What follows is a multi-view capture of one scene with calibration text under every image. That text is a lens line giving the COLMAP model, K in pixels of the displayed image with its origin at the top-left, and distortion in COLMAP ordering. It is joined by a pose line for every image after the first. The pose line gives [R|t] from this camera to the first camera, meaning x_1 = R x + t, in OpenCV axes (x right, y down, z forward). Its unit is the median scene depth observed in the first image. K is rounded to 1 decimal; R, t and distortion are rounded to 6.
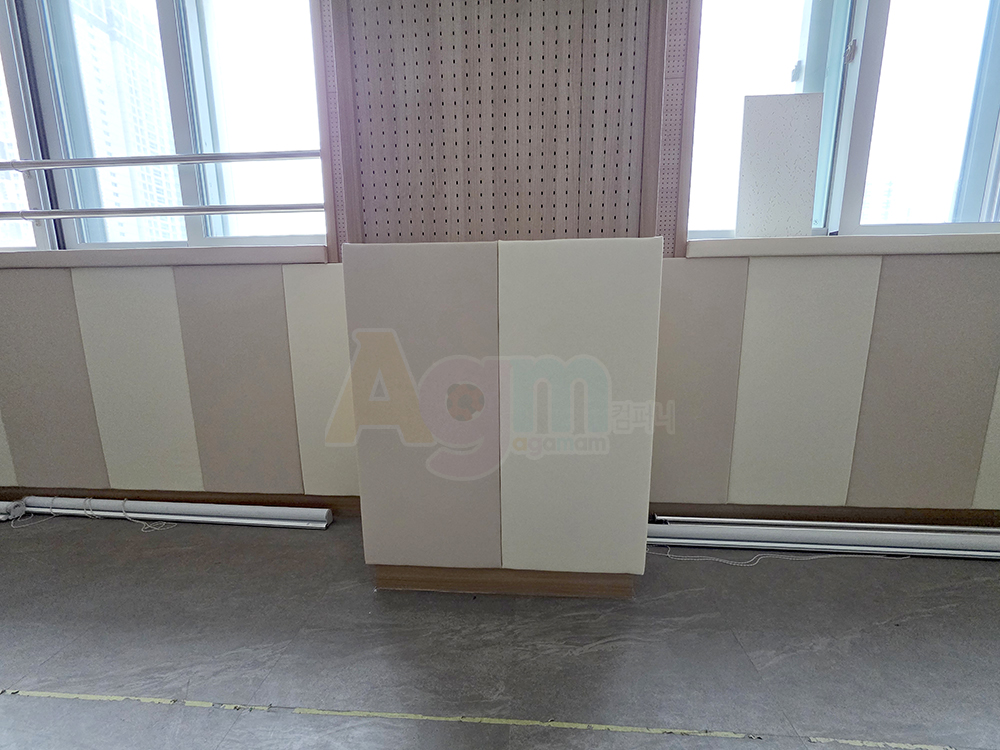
lens RADIAL K [[398.1, 0, 506.6], [0, 398.1, 373.2], [0, 0, 1]] dist [0.000615, -0.000427]
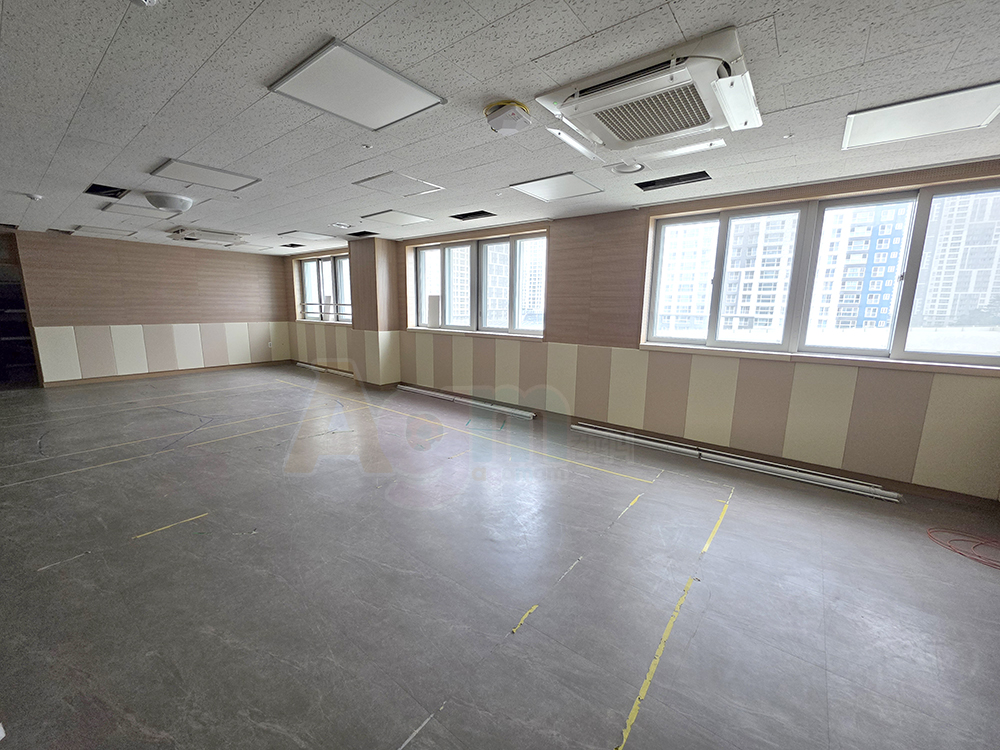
lens RADIAL K [[398.1, 0, 500.8], [0, 398.1, 376.8], [0, 0, 1]] dist [0.000615, -0.000427]
pose [[0.829980, 0.119445, -0.544854, 5.100762], [-0.114919, 0.992465, 0.042515, -0.088485], [0.545827, 0.027328, 0.837452, -3.068779]]
